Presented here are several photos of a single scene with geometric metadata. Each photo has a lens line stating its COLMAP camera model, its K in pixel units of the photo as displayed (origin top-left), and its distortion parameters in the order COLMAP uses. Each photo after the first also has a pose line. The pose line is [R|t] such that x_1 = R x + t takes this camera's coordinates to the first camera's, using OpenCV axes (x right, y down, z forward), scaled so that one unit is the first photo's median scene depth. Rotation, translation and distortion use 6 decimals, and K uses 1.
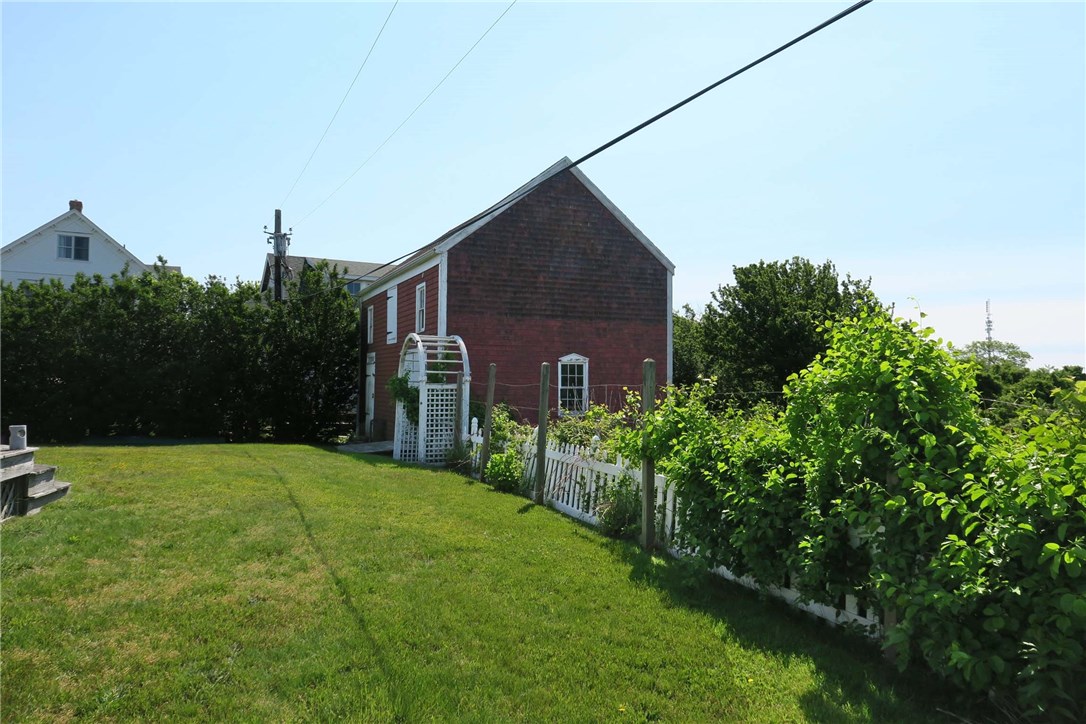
lens RADIAL K [[751.8, 0, 542.2], [0, 751.8, 365.5], [0, 0, 1]] dist [-0.009785, -0.000631]
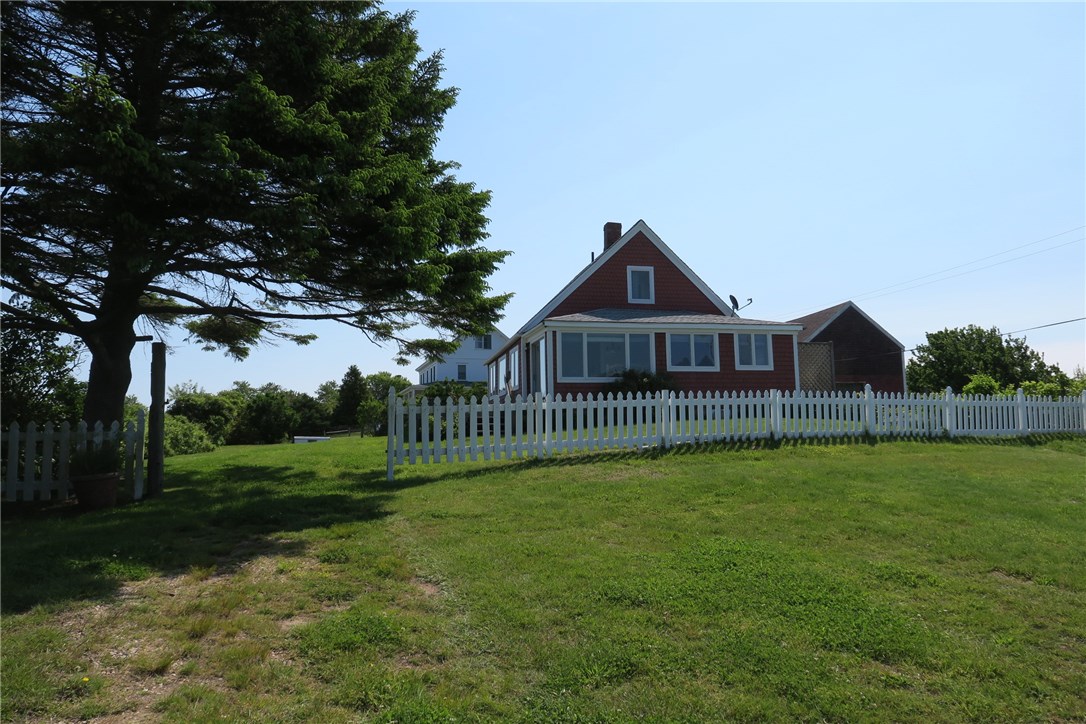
lens RADIAL K [[751.8, 0, 543.9], [0, 751.8, 360.7], [0, 0, 1]] dist [-0.009785, -0.000631]
pose [[0.977905, -0.047399, -0.203605, -0.198089], [0.030916, 0.996037, -0.083392, 0.026389], [0.206751, 0.075255, 0.975495, -0.644123]]
